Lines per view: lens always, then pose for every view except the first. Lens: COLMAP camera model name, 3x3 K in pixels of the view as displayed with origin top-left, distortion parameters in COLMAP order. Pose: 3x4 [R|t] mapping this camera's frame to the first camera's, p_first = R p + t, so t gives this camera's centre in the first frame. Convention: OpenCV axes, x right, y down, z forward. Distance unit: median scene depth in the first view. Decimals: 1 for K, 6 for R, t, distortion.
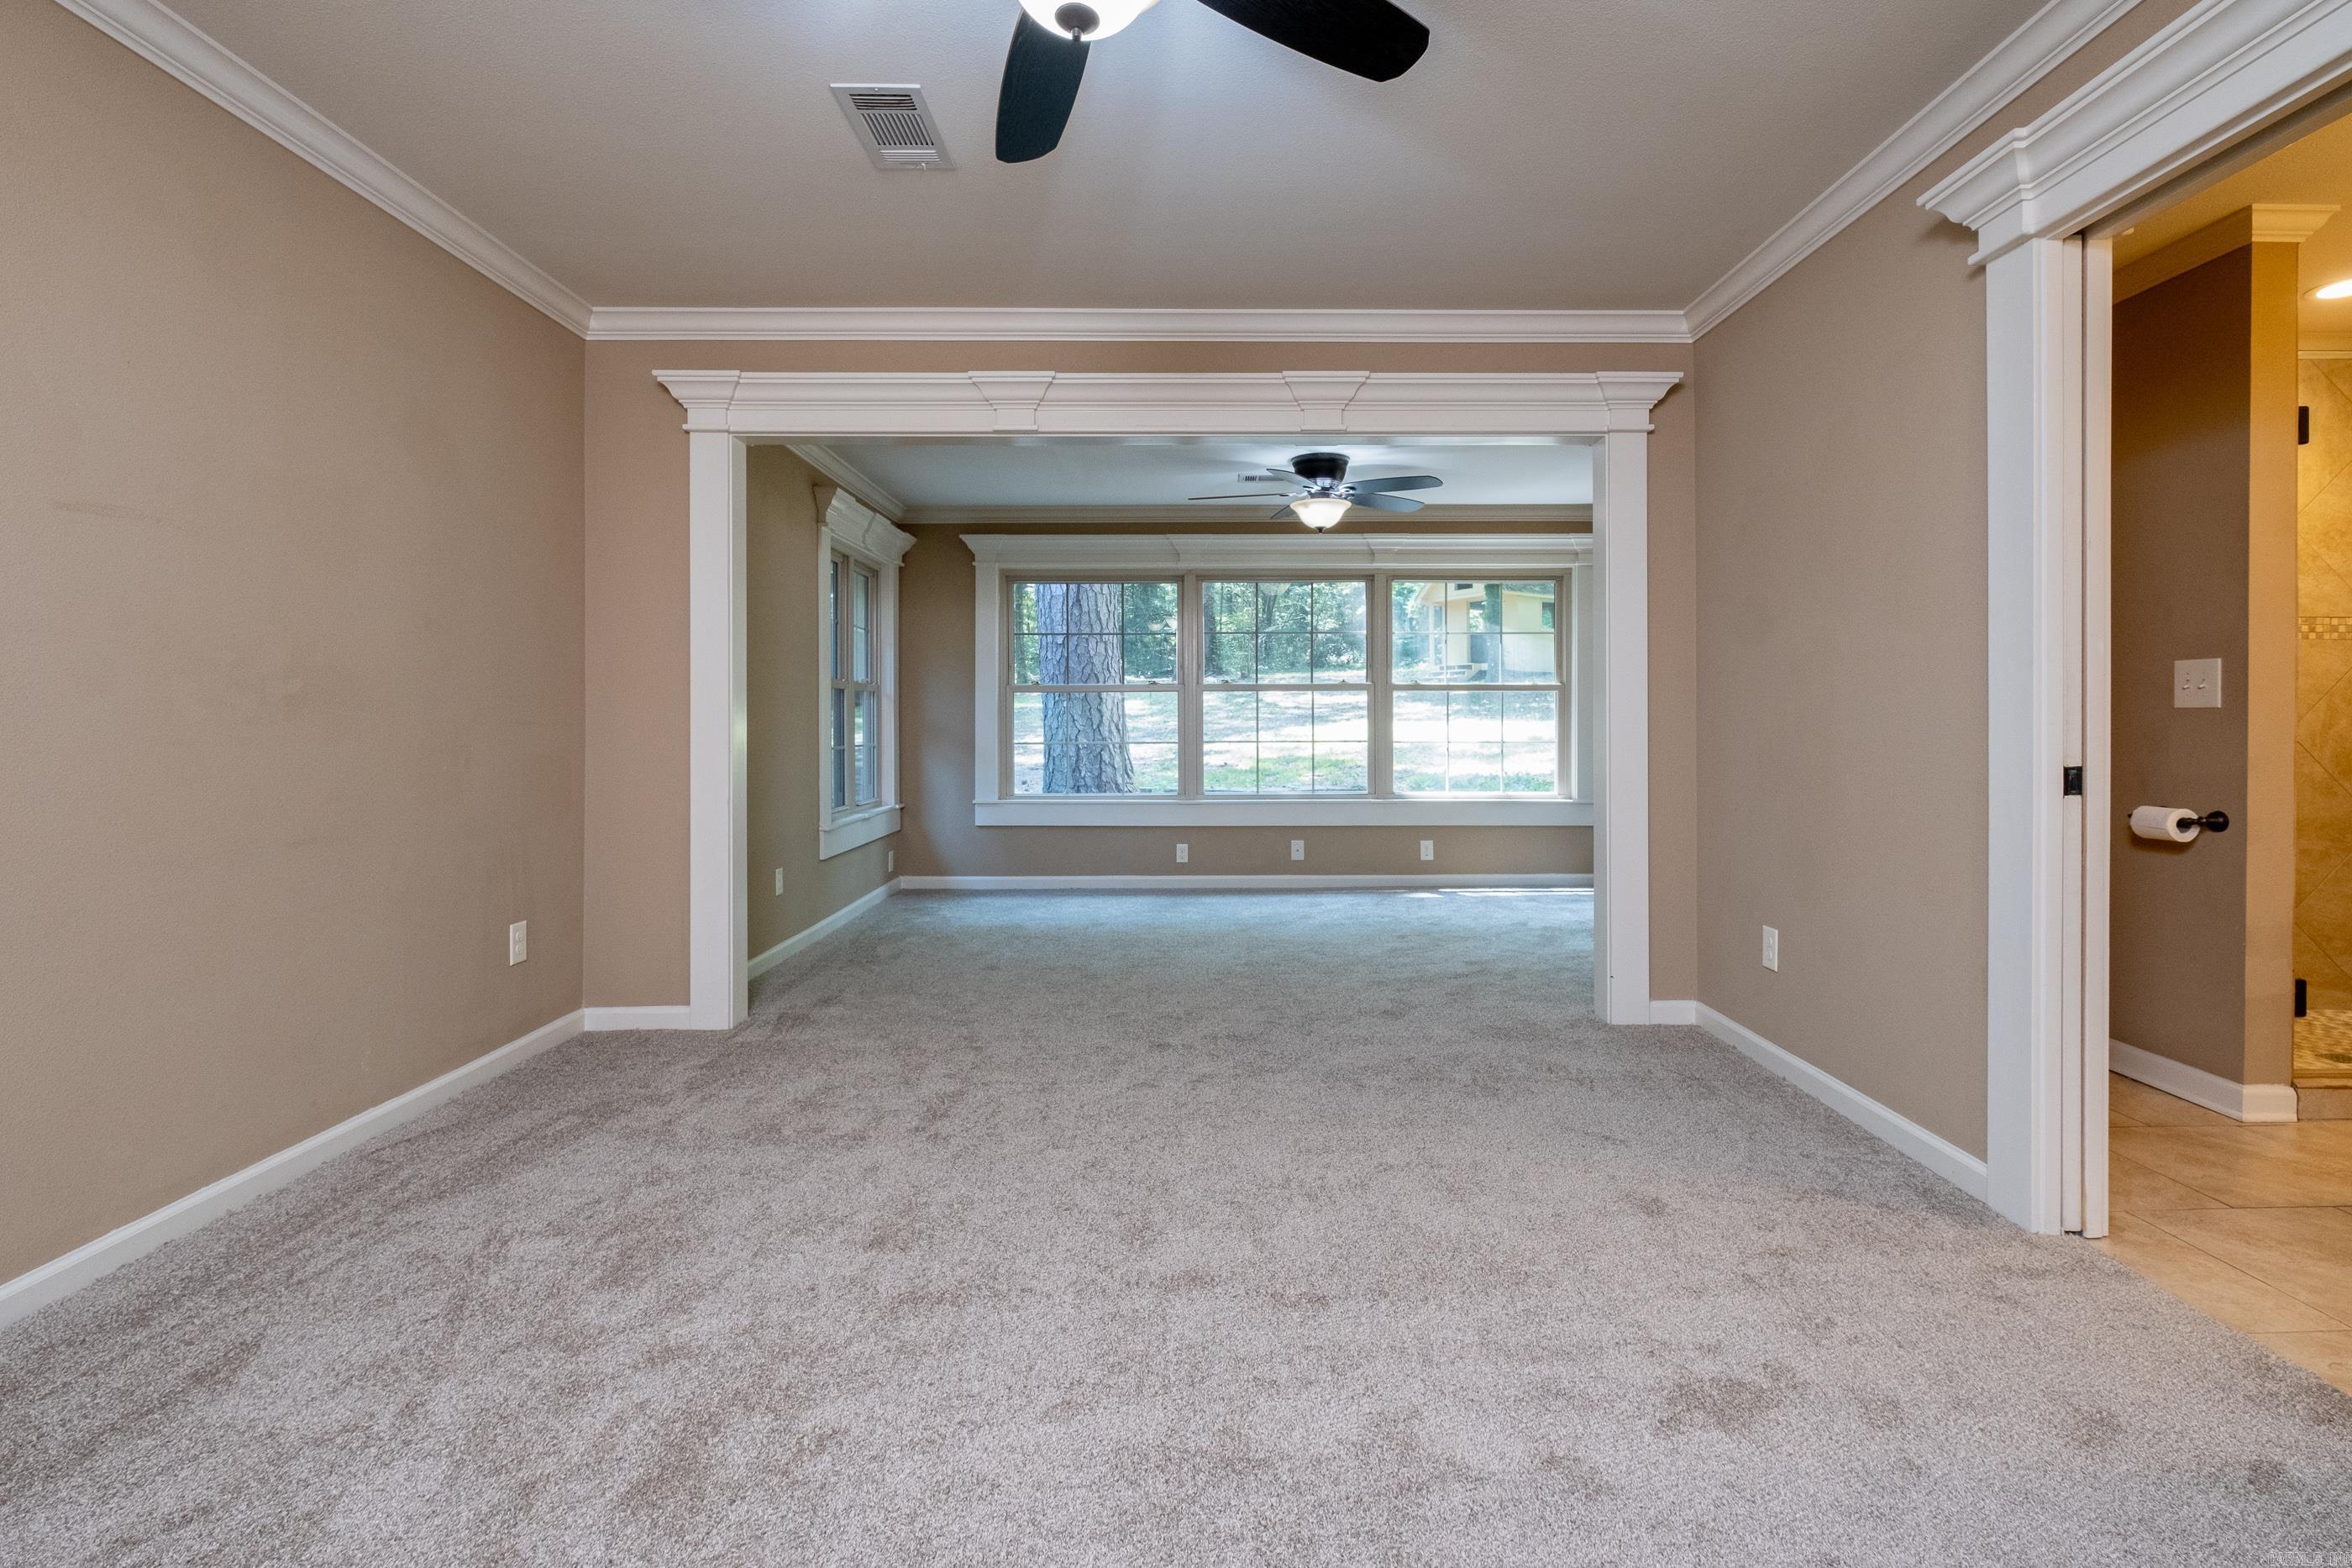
lens RADIAL K [[1044.8, 0, 1239.8], [0, 1044.8, 732.9], [0, 0, 1]] dist [-0.001317, -0.001170]
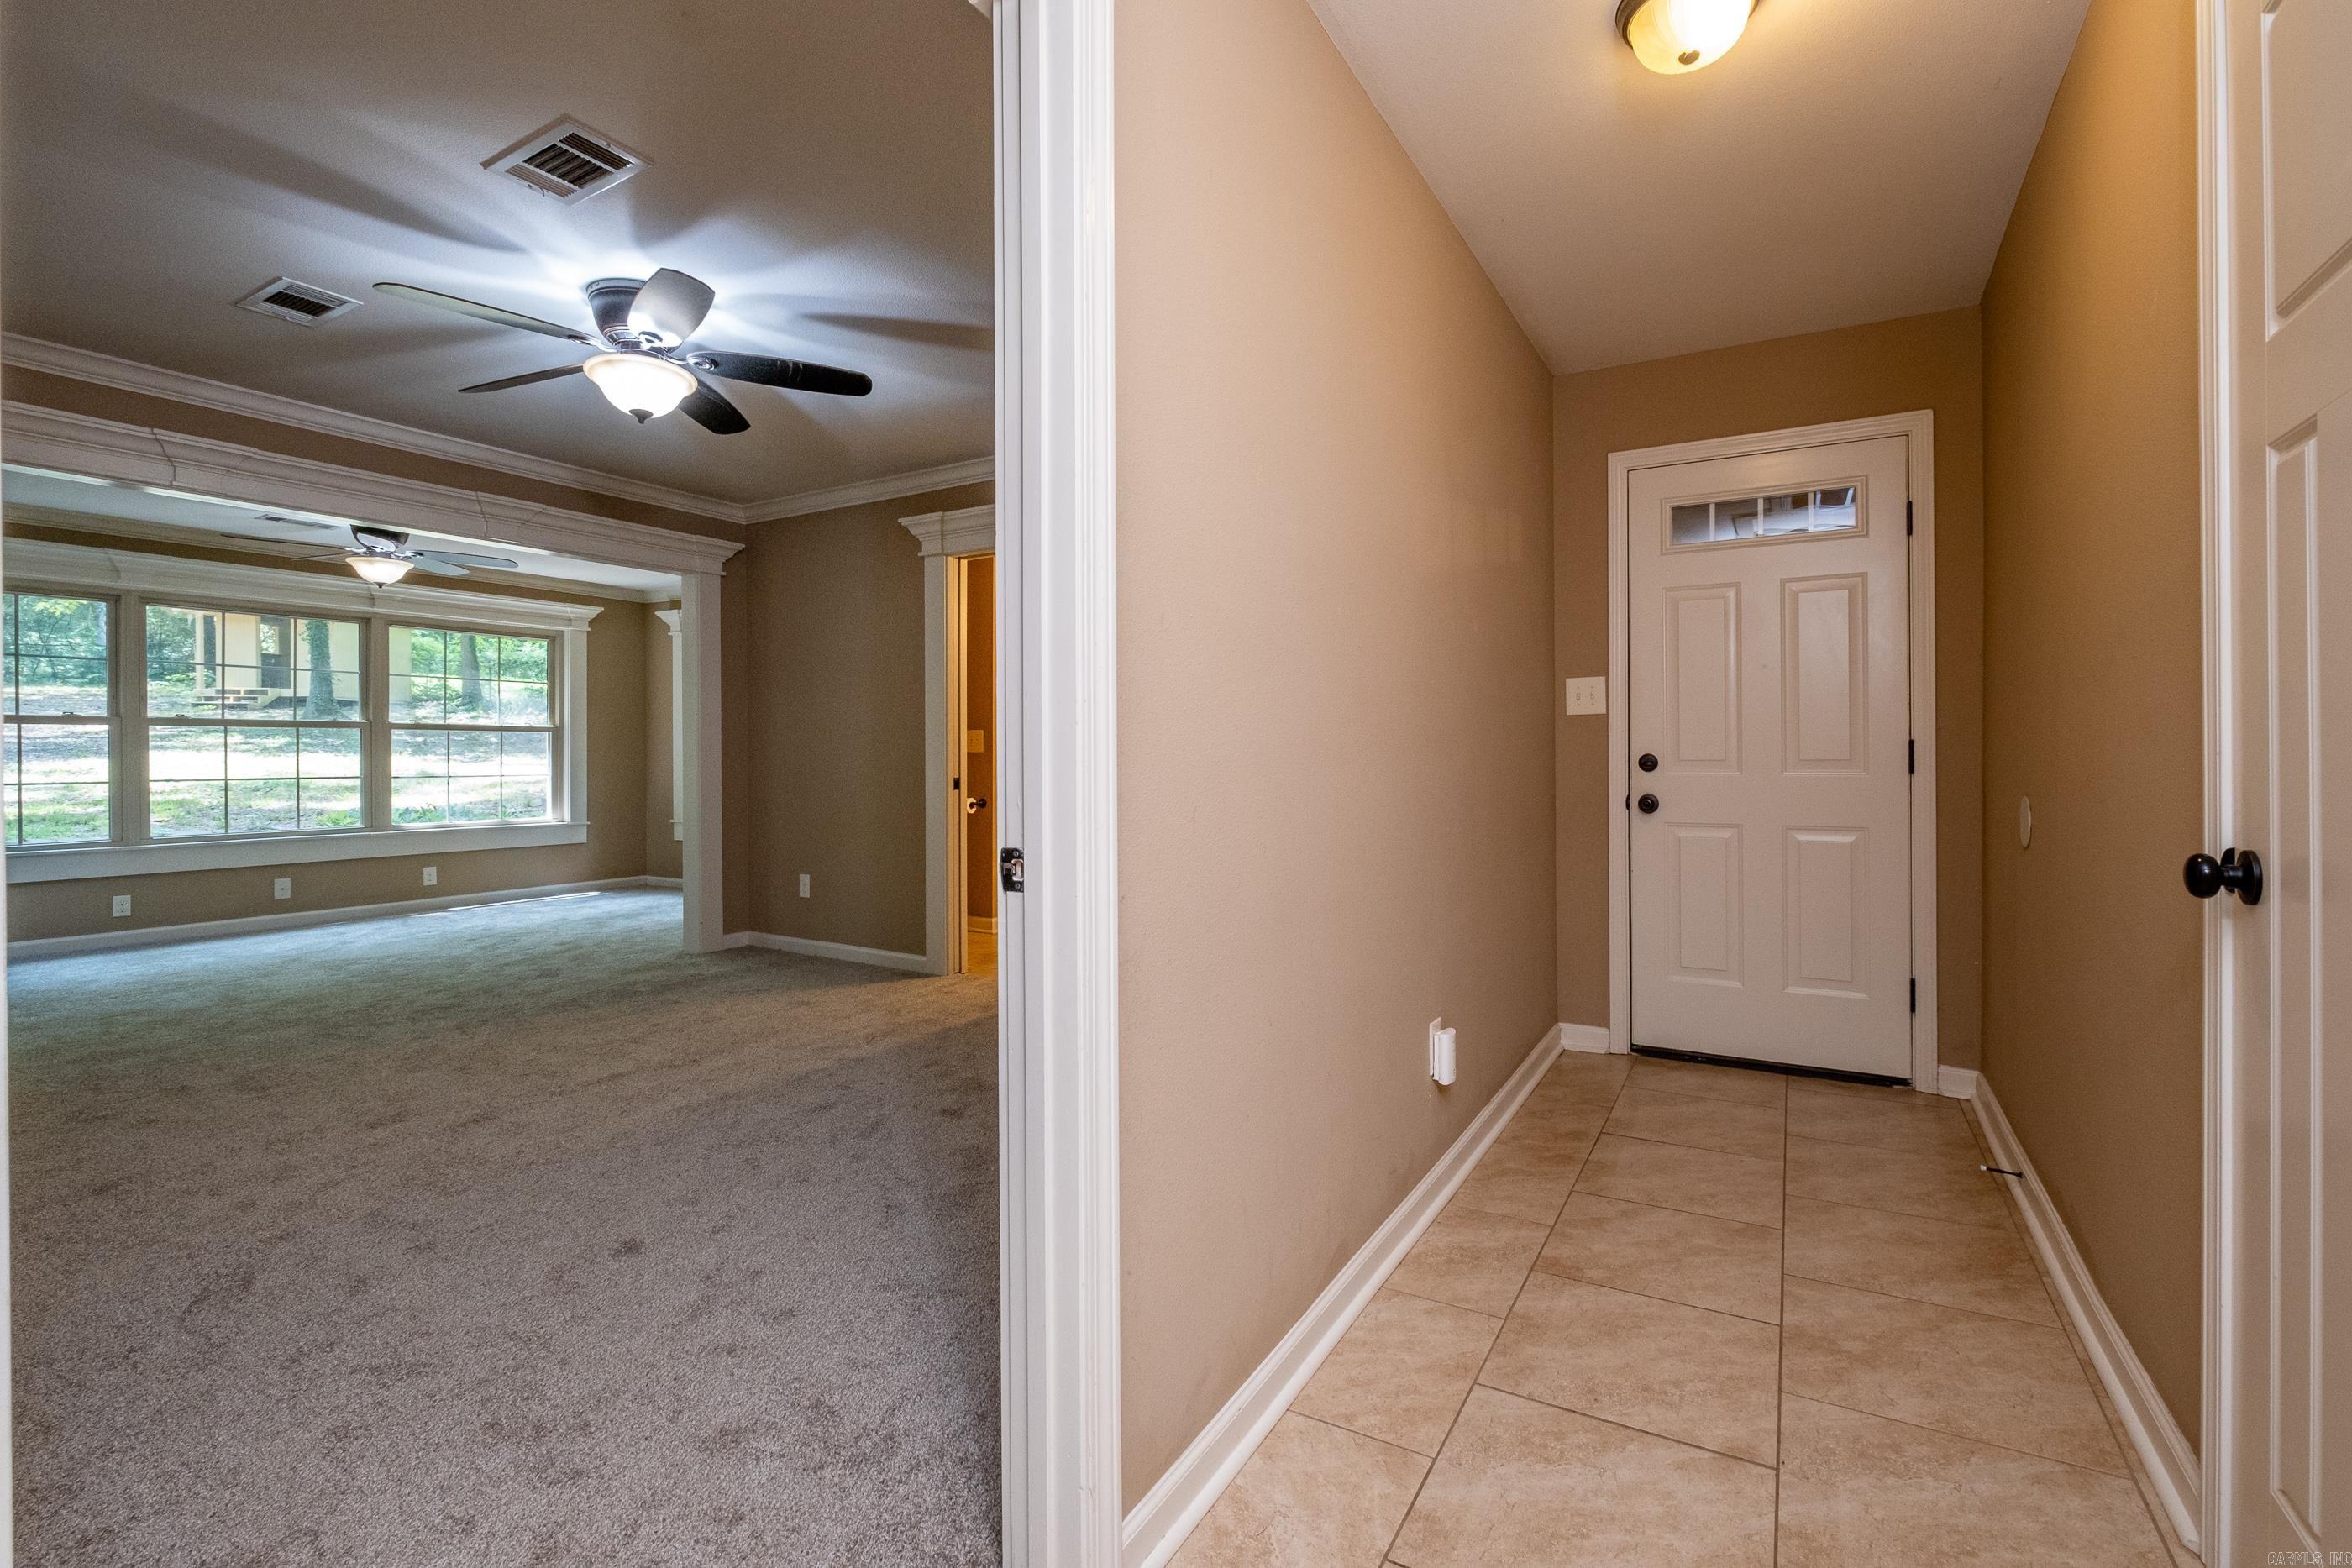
lens RADIAL K [[1044.8, 0, 1166.5], [0, 1044.8, 750.8], [0, 0, 1]] dist [-0.001317, -0.001170]
pose [[0.531527, 0.003014, 0.847036, -0.335908], [0.009507, 0.999909, -0.009524, -0.000644], [-0.846988, 0.013114, 0.531450, -0.234253]]
